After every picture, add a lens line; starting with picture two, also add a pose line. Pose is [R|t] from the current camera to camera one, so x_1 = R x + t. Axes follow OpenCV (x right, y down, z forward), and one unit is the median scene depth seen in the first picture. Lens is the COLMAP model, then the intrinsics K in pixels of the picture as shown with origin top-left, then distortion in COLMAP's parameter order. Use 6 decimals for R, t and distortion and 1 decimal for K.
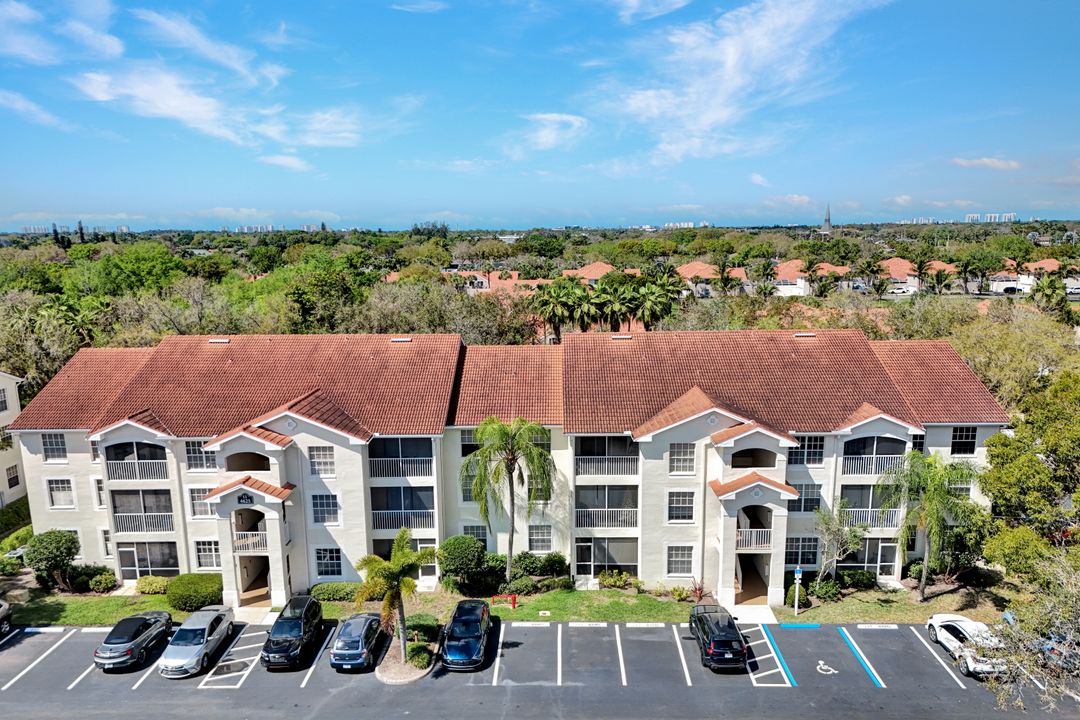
lens RADIAL K [[792.6, 0, 540.0], [0, 792.6, 360.0], [0, 0, 1]] dist [0.073399, -0.128178]
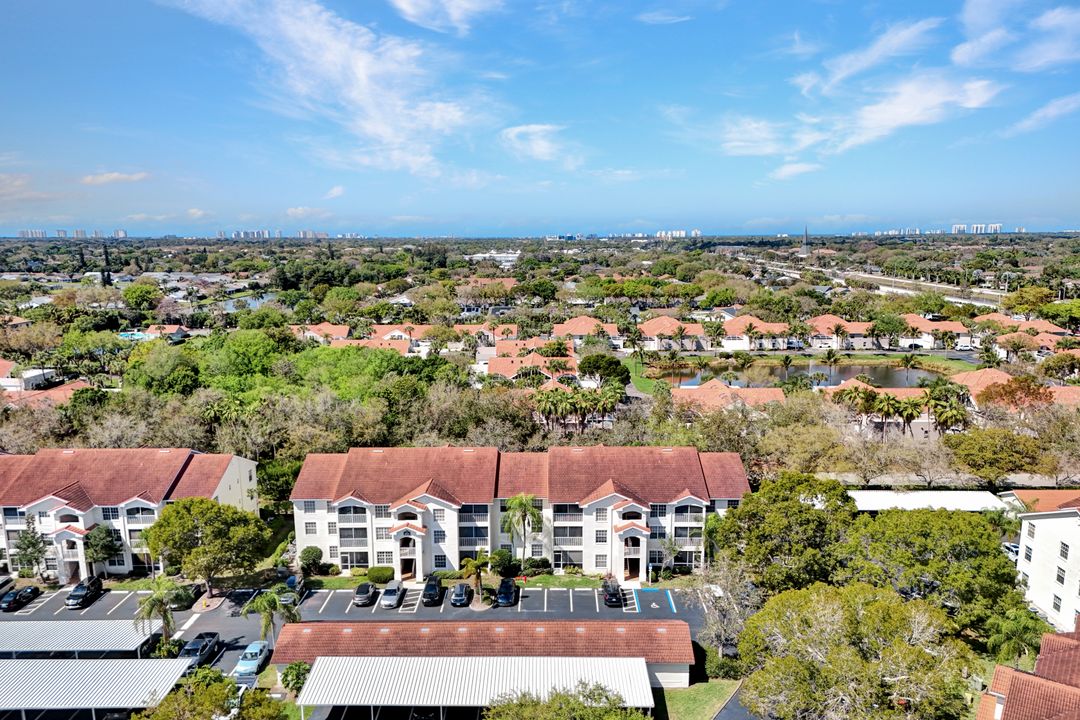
lens RADIAL K [[792.6, 0, 540.0], [0, 792.6, 360.0], [0, 0, 1]] dist [0.073399, -0.128178]
pose [[0.999946, 0.005568, 0.008759, -0.014435], [-0.005530, 0.999976, -0.004281, -0.291161], [-0.008782, 0.004232, 0.999952, -1.189439]]
